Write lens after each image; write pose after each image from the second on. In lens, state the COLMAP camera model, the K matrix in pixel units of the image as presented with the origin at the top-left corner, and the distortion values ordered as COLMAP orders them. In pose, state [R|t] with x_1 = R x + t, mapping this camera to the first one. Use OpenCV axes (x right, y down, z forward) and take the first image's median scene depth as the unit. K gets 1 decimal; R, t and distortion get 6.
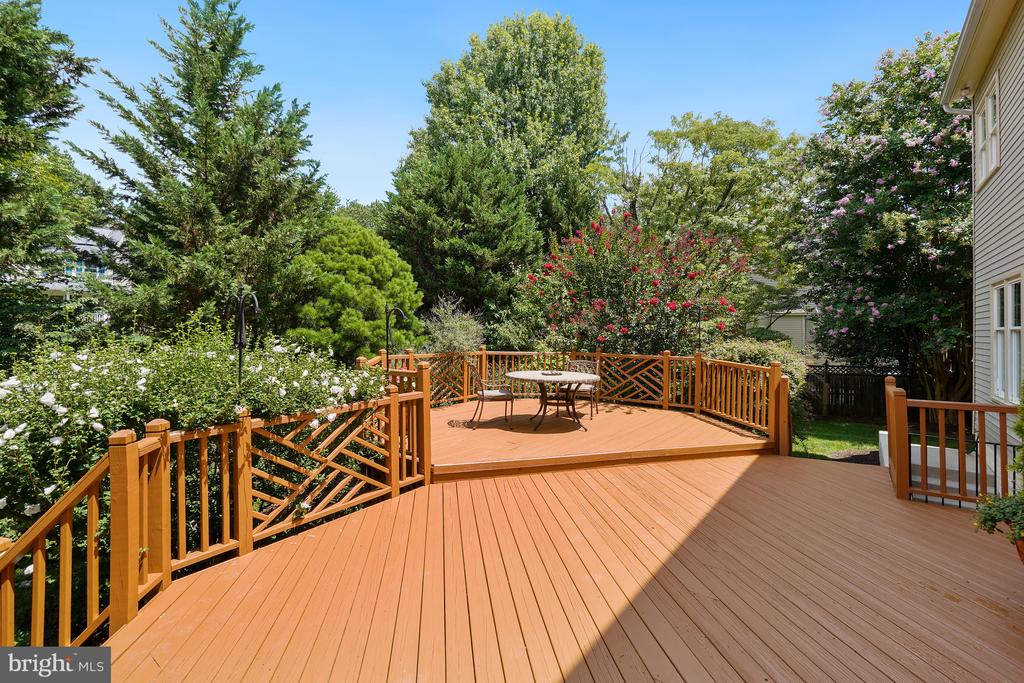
lens RADIAL K [[452.6, 0, 512.0], [0, 452.6, 341.5], [0, 0, 1]] dist [0.000014, -0.000006]
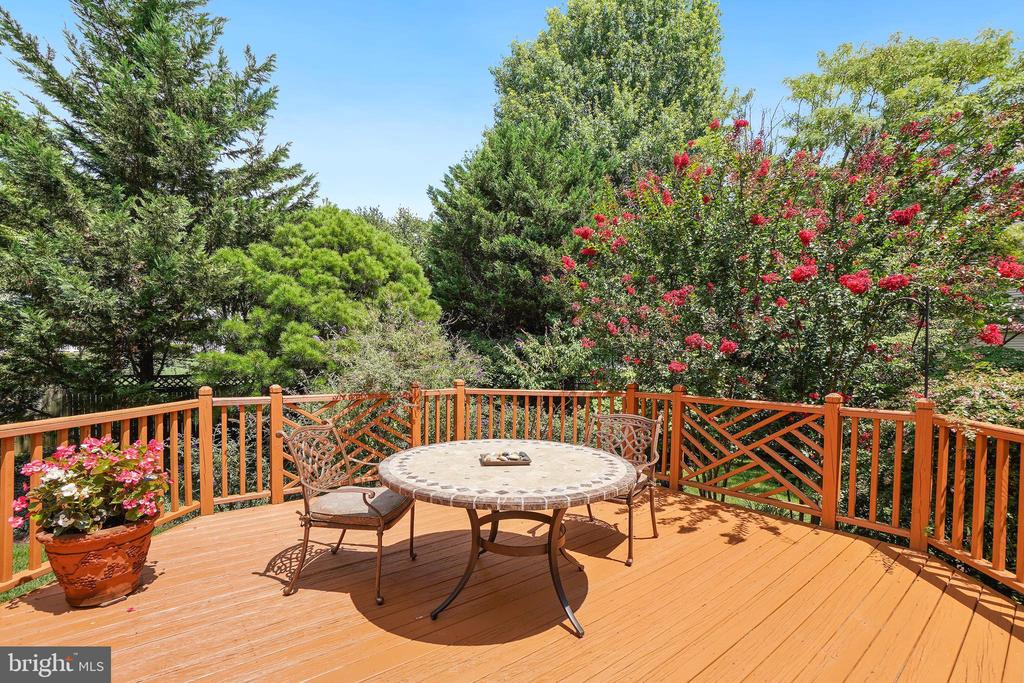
lens RADIAL K [[434.7, 0, 511.8], [0, 434.7, 363.9], [0, 0, 1]] dist [-0.030306, 0.000134]
pose [[0.961996, -0.001004, -0.273062, 0.083728], [-0.000460, 0.999986, -0.005297, -0.003498], [0.273064, 0.005221, 0.961982, 0.278193]]
